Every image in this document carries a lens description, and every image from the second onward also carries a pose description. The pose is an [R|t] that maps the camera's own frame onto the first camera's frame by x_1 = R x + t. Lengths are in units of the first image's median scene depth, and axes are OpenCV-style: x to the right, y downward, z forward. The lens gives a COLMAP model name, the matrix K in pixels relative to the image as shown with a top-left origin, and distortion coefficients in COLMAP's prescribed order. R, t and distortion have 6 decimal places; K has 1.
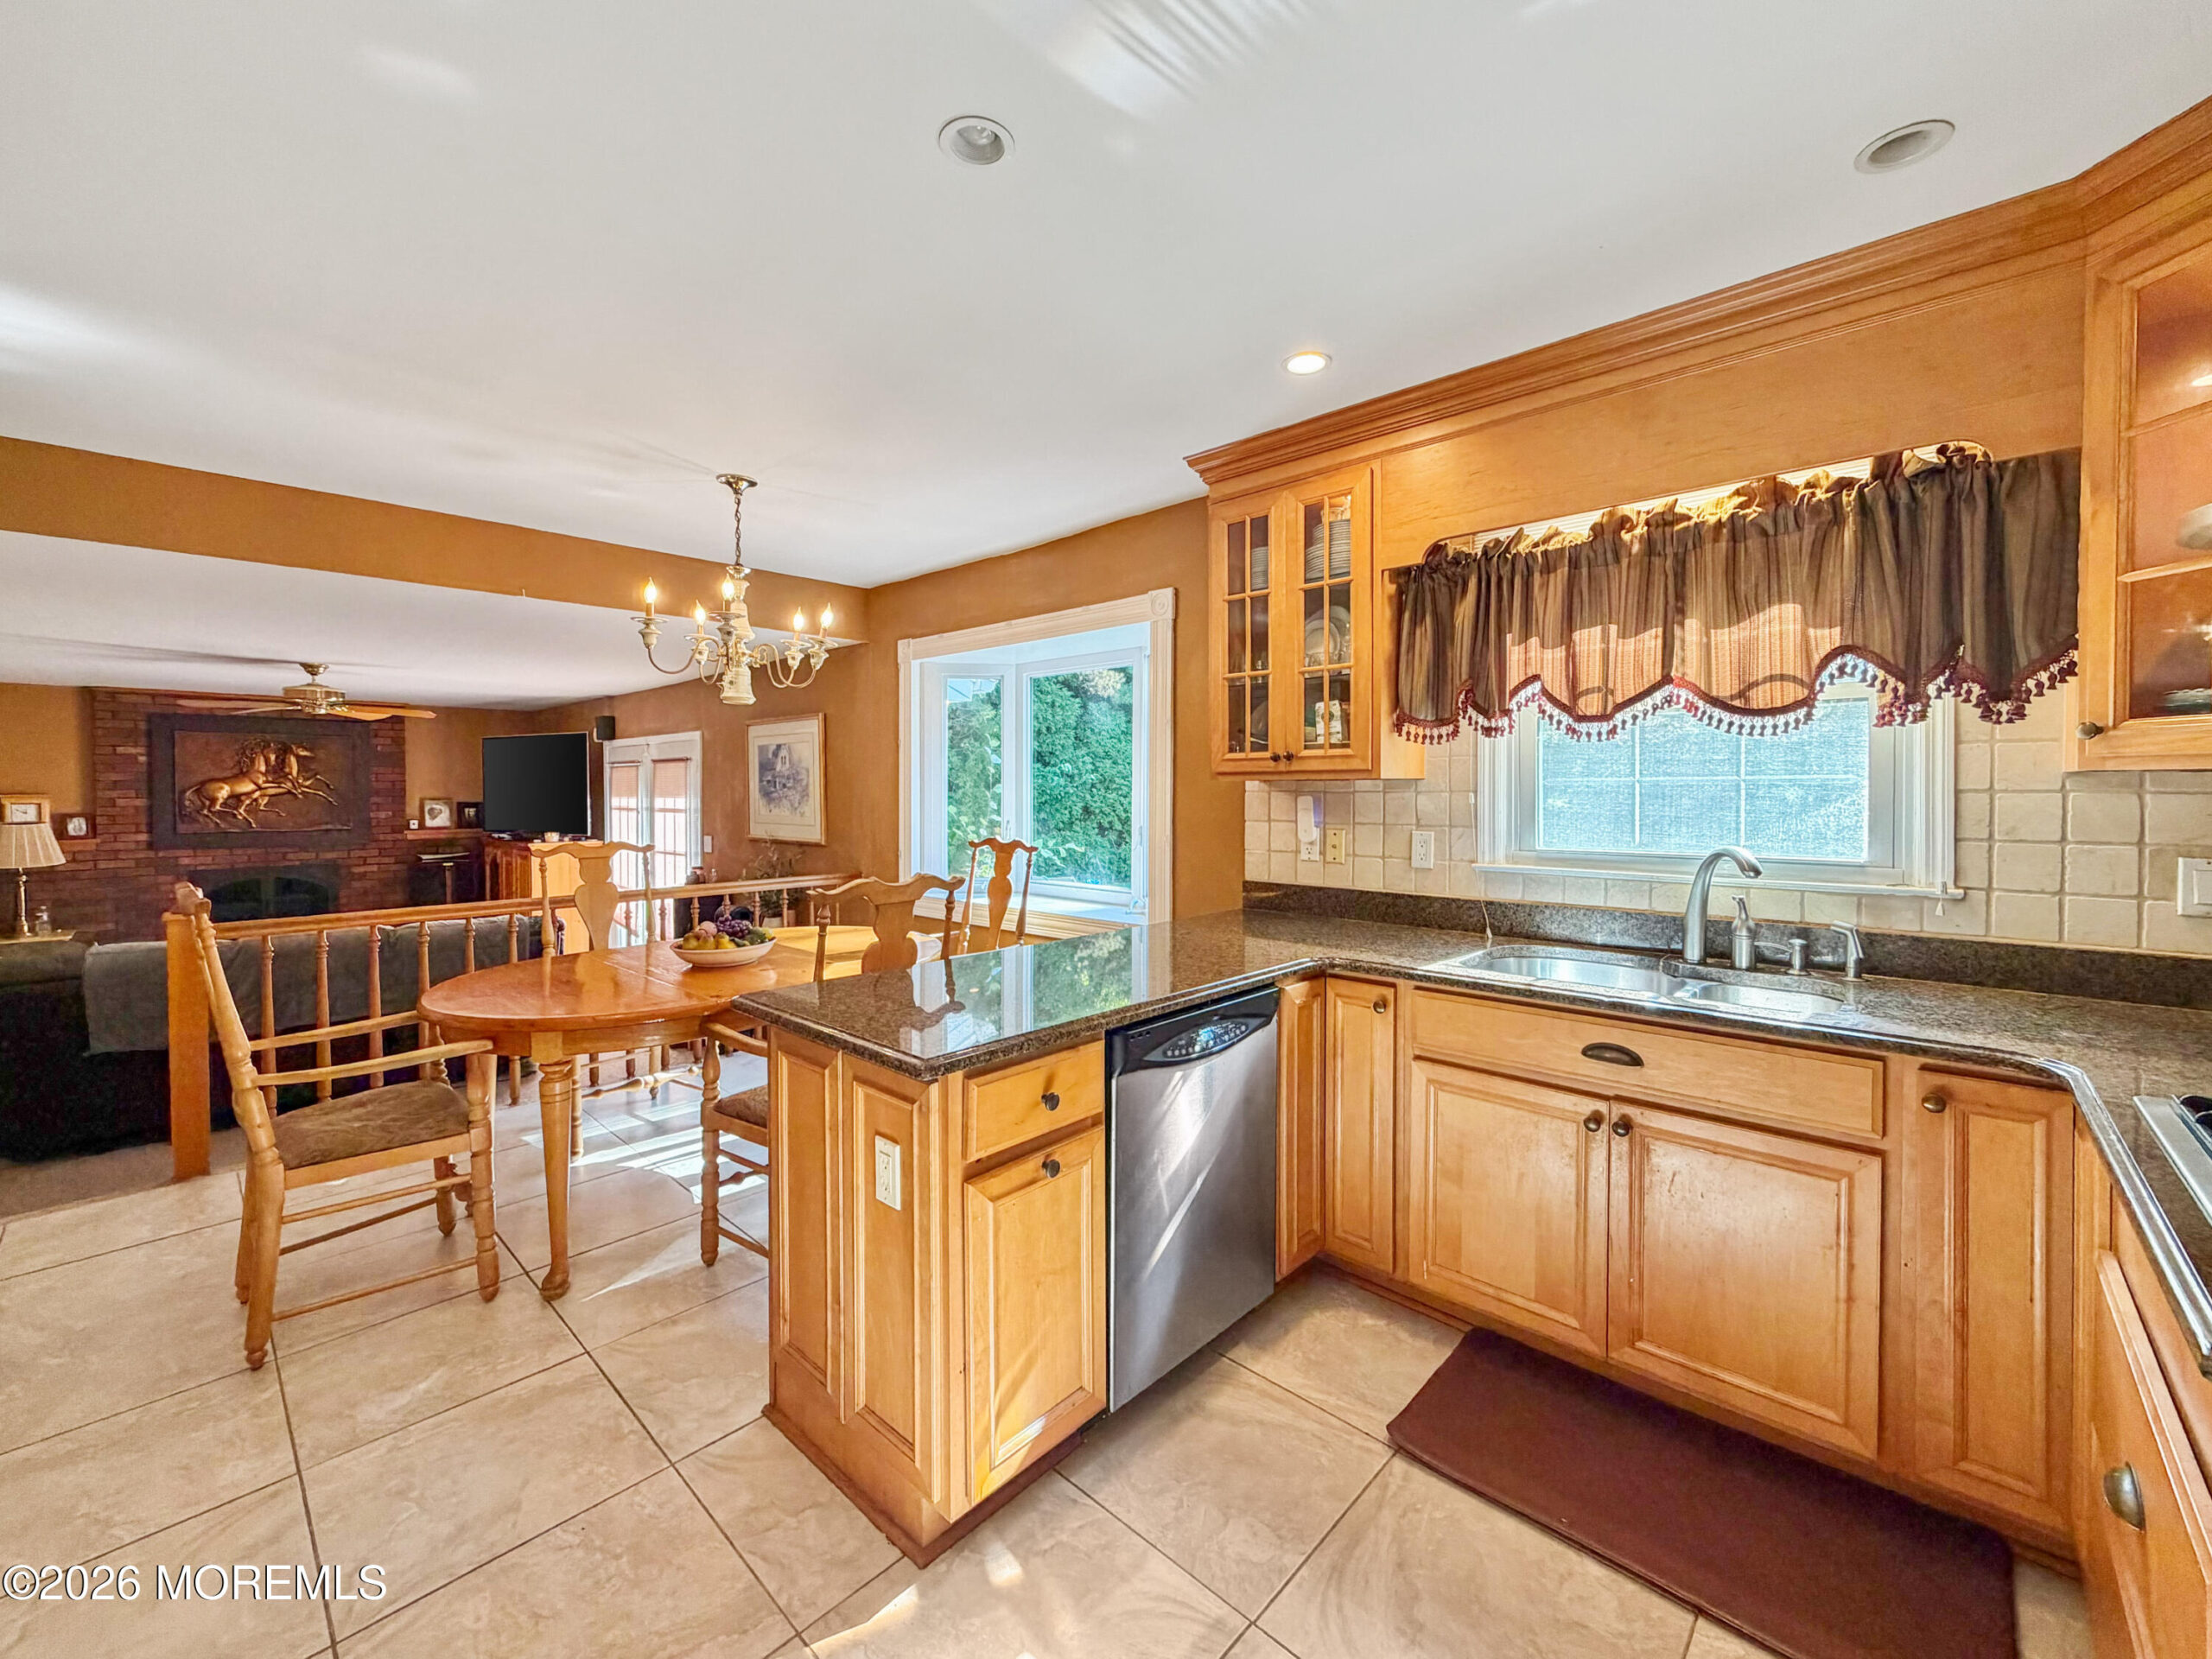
lens RADIAL K [[894.0, 0, 1106.0], [0, 894.0, 809.4], [0, 0, 1]] dist [0.000106, 0.000069]
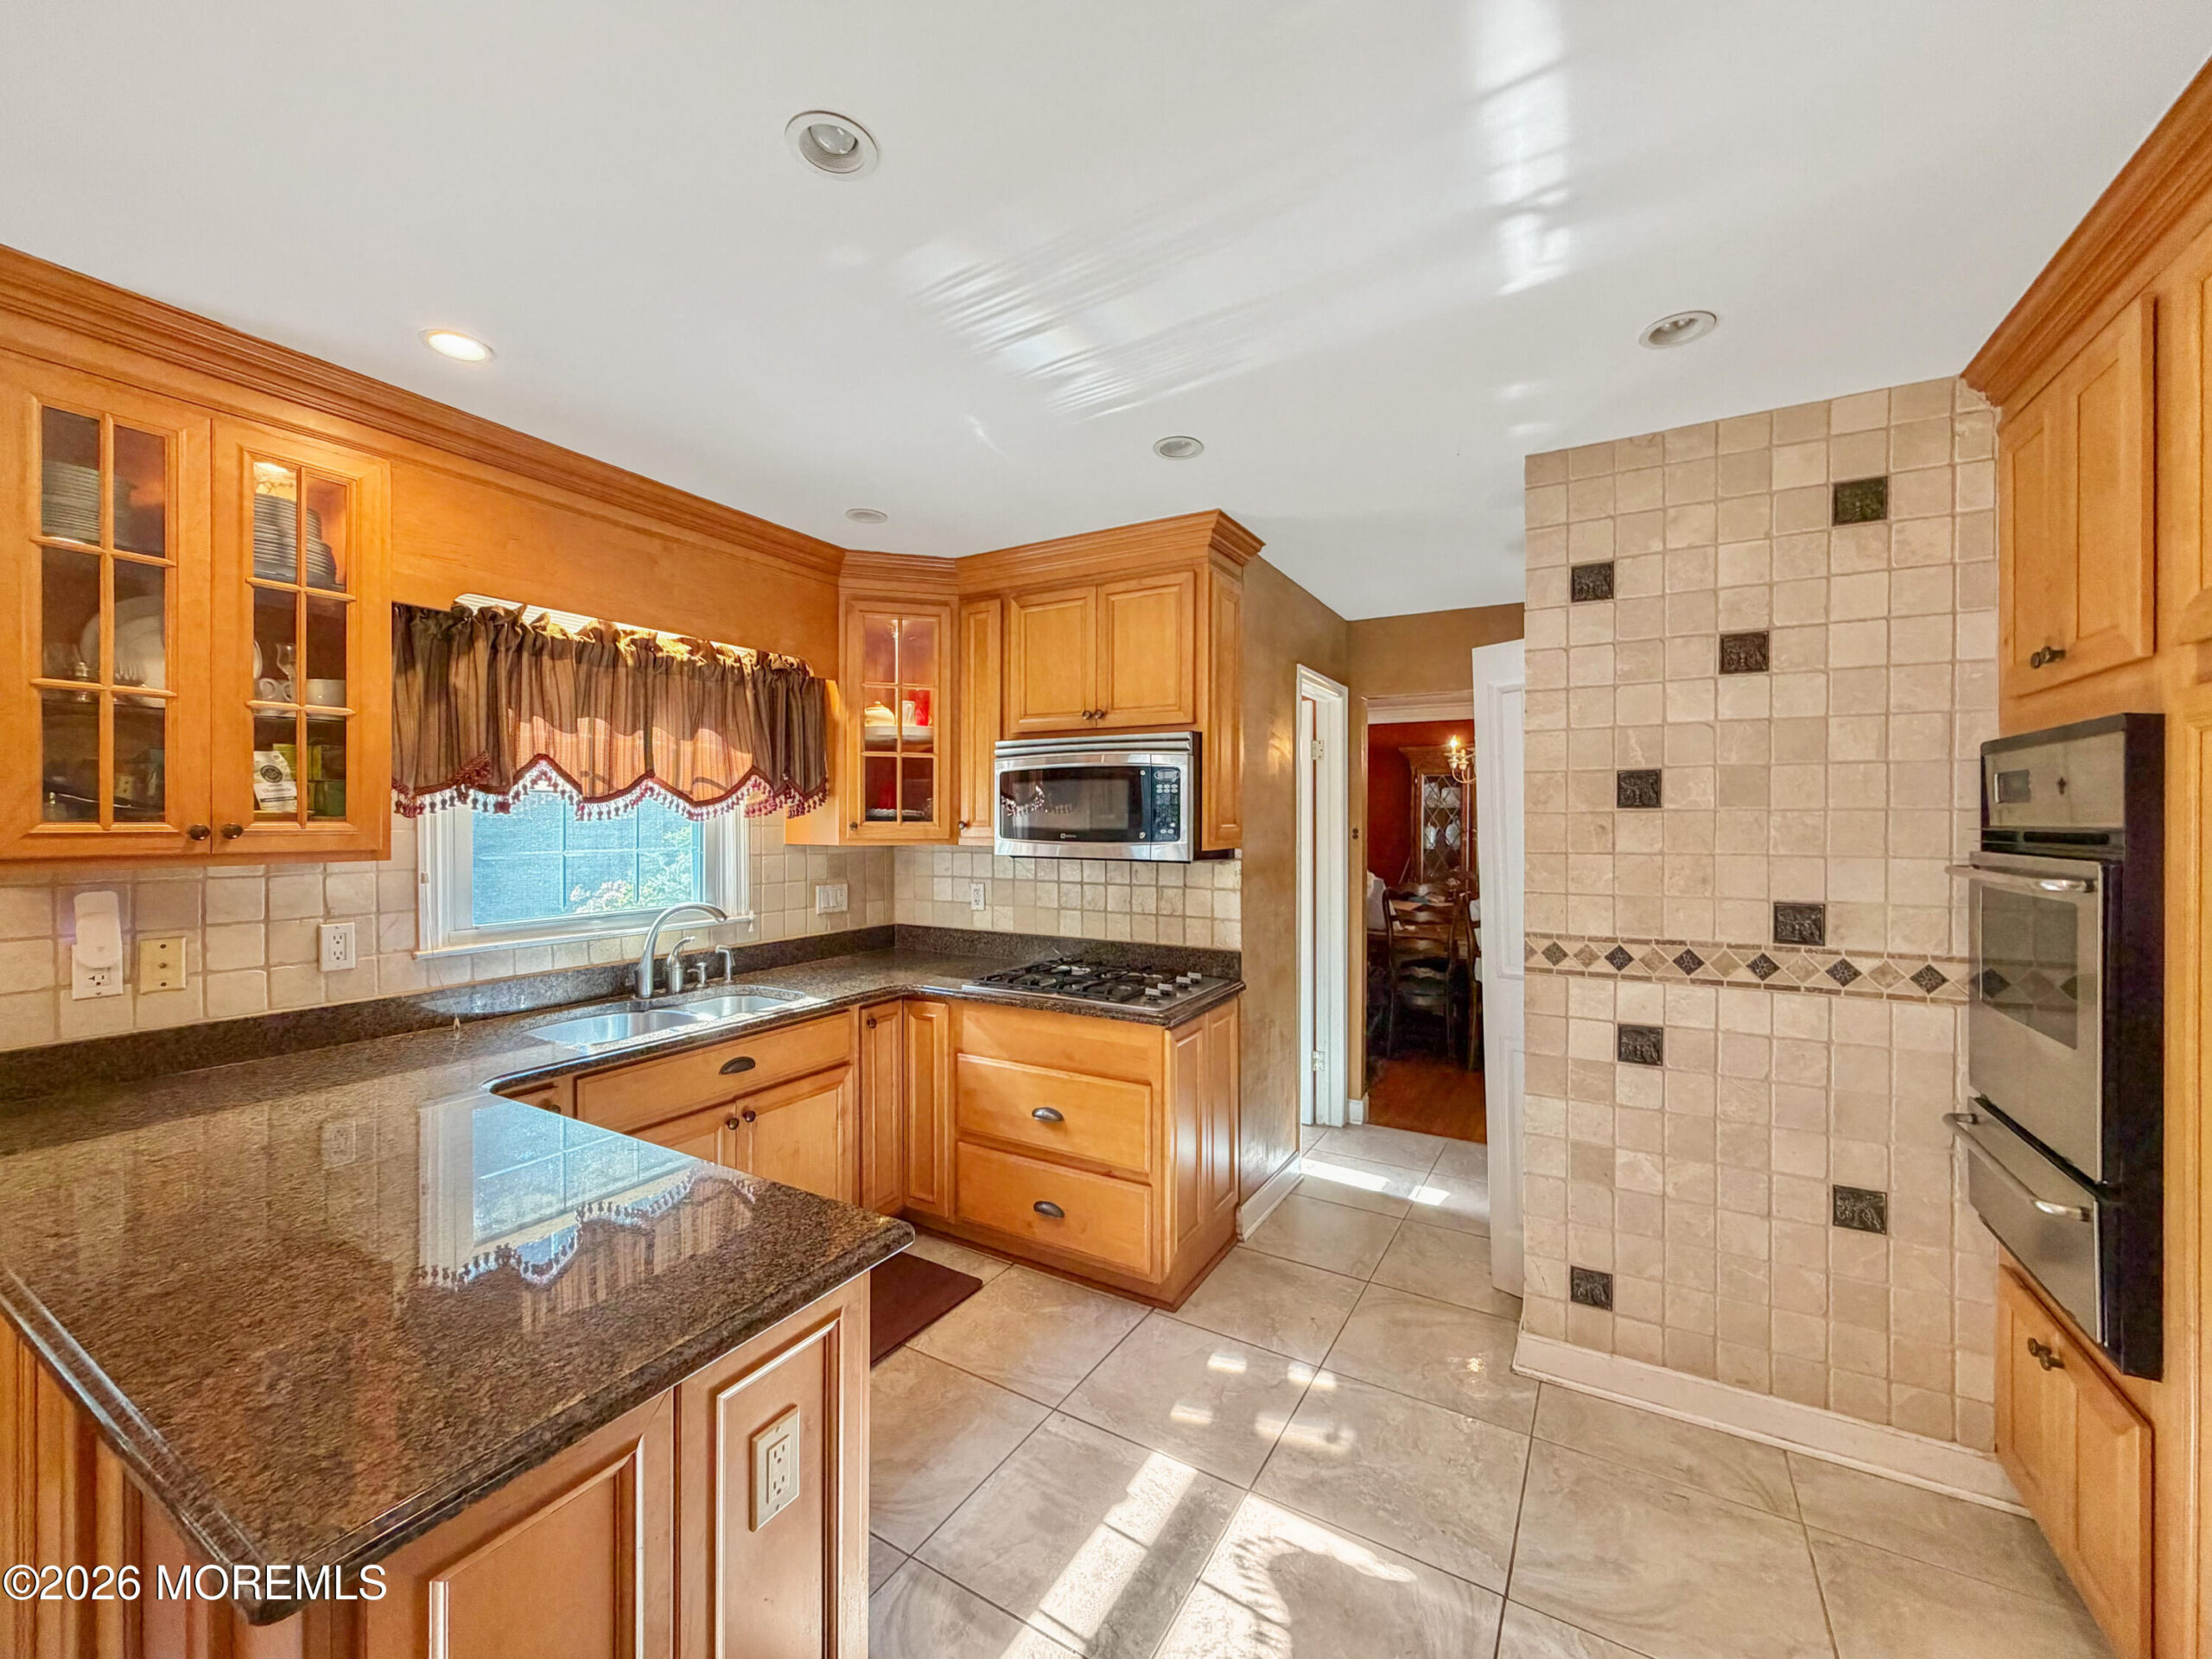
lens RADIAL K [[884.5, 0, 1109.0], [0, 884.5, 818.0], [0, 0, 1]] dist [0.000991, 0.000179]
pose [[-0.230252, 0.003193, 0.973126, -0.496481], [0.021026, 0.999777, 0.001695, -0.048927], [-0.972904, 0.020851, -0.230268, 0.453064]]
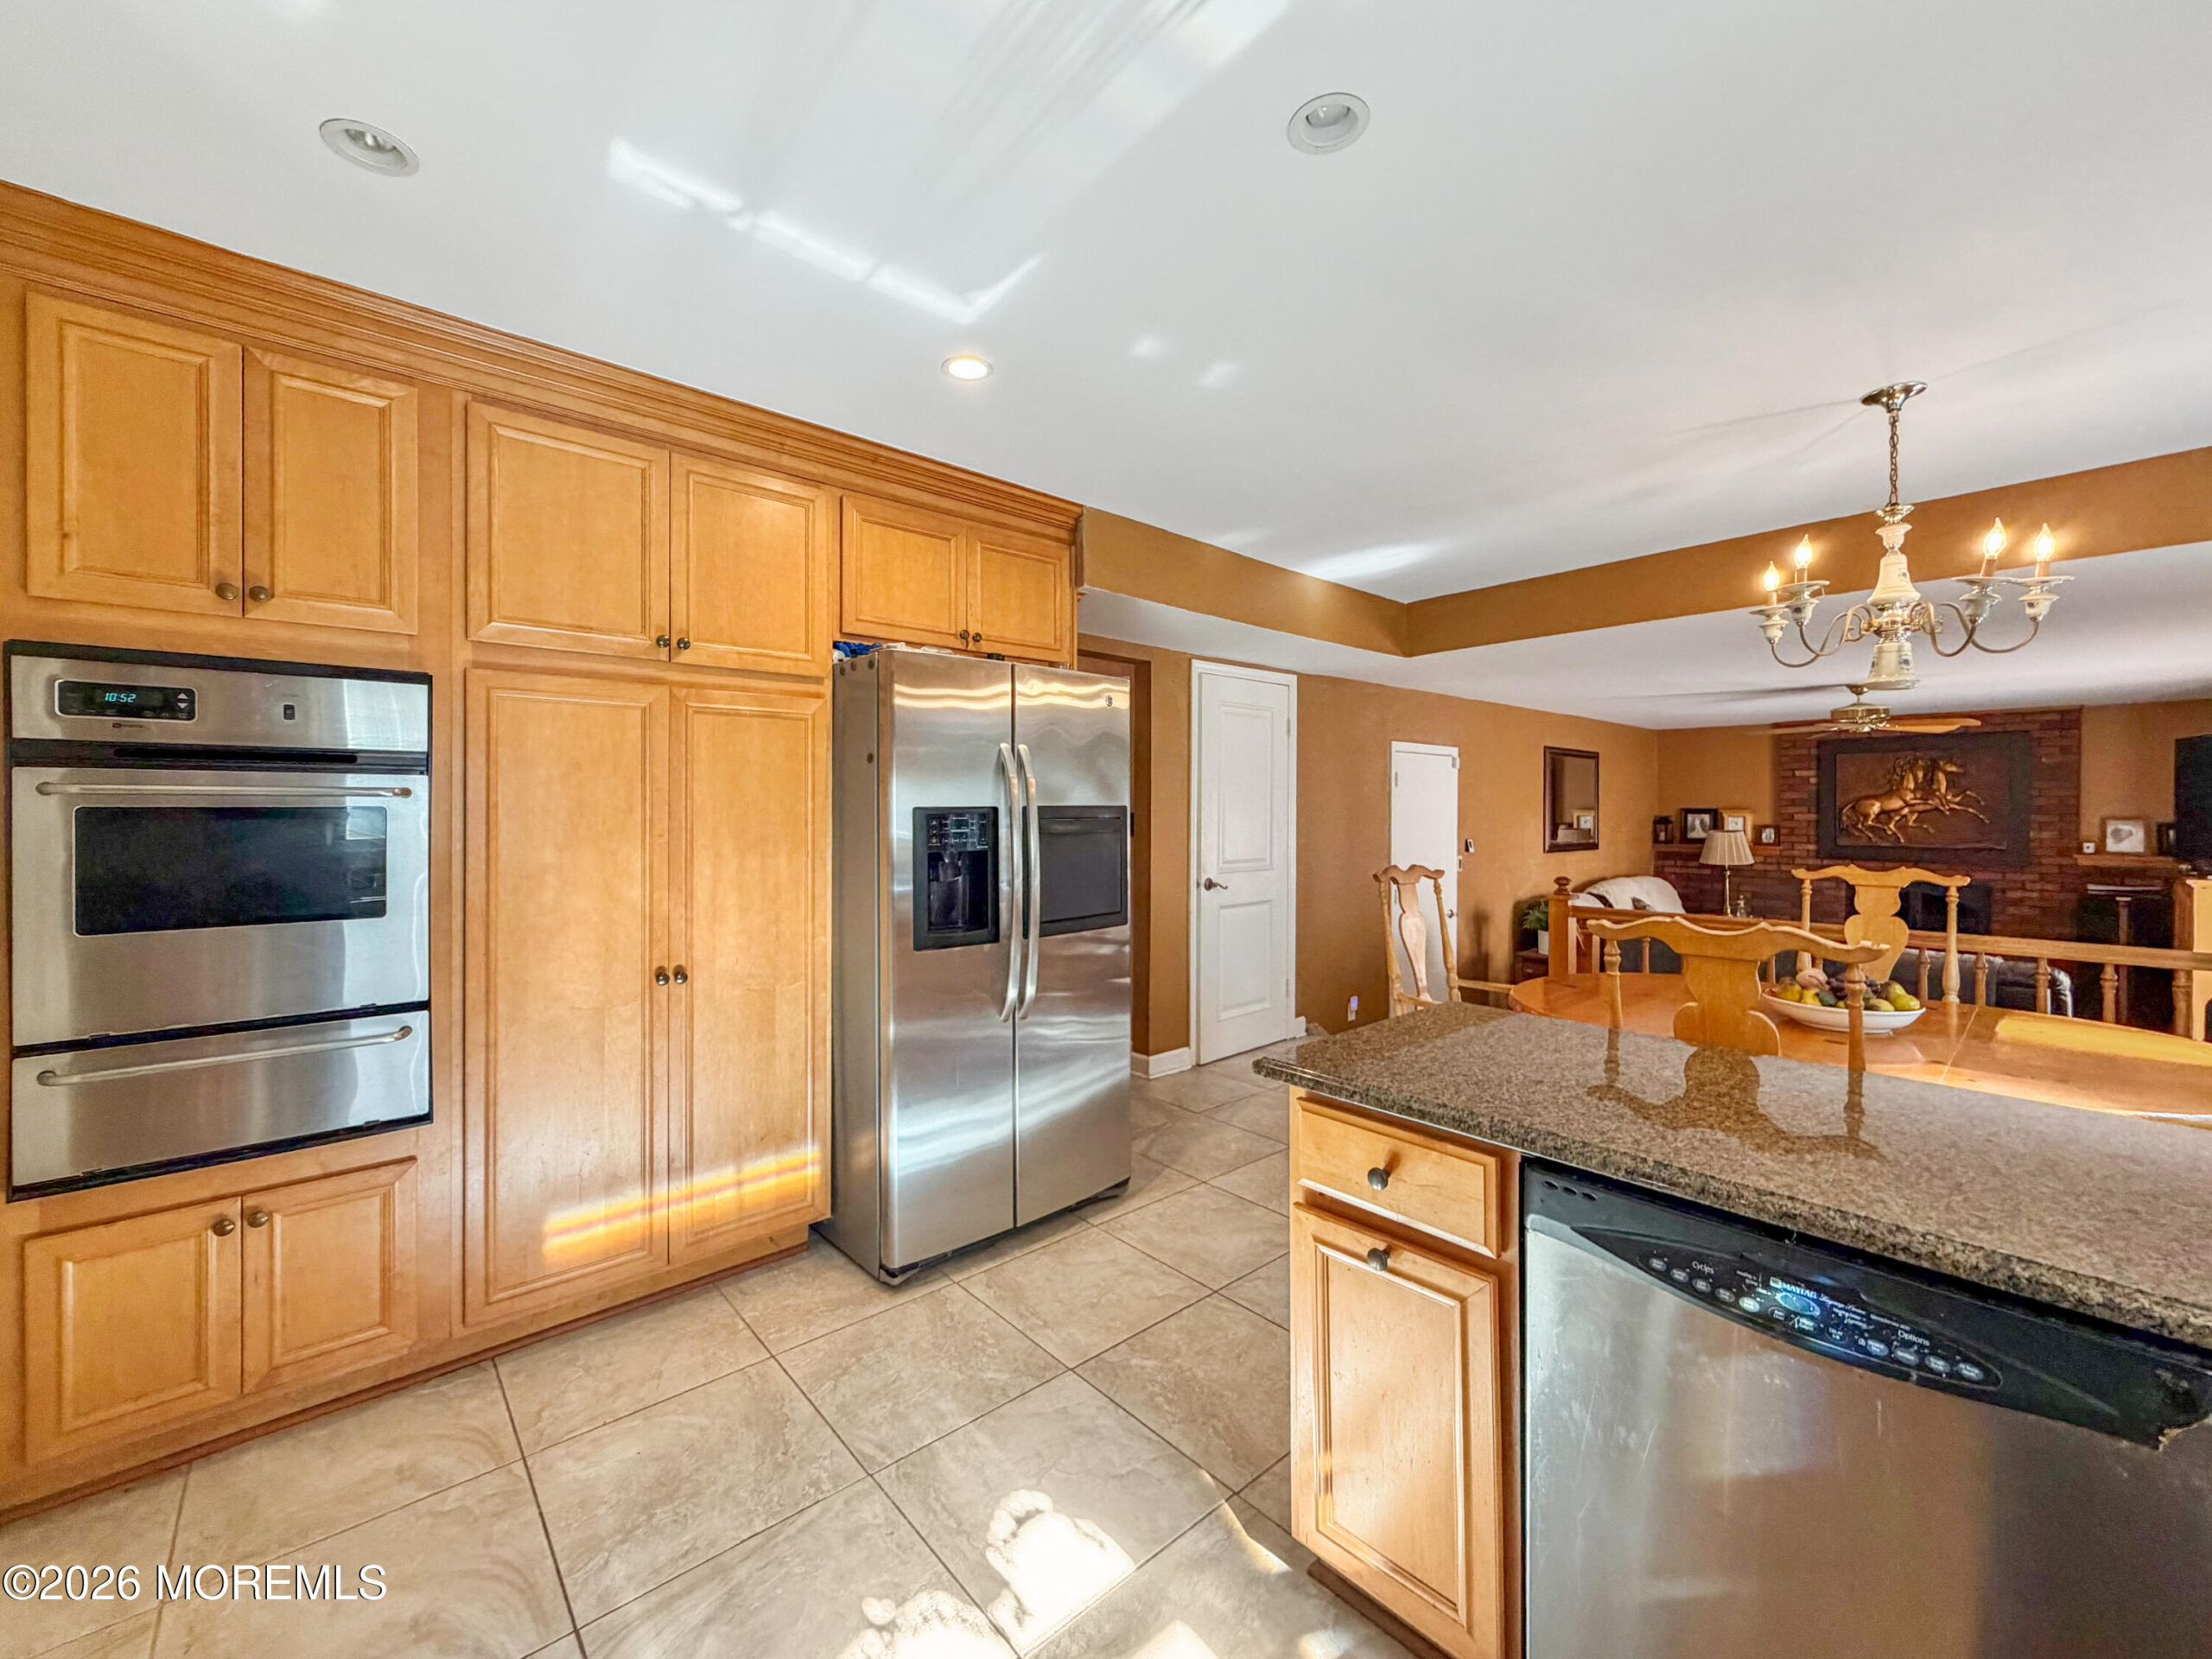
lens RADIAL K [[894.0, 0, 1106.0], [0, 894.0, 809.4], [0, 0, 1]] dist [0.000106, 0.000069]
pose [[-0.087415, 0.003619, -0.996165, 0.392786], [-0.023524, 0.999707, 0.005696, -0.006454], [0.995894, 0.023932, -0.087305, 0.408700]]
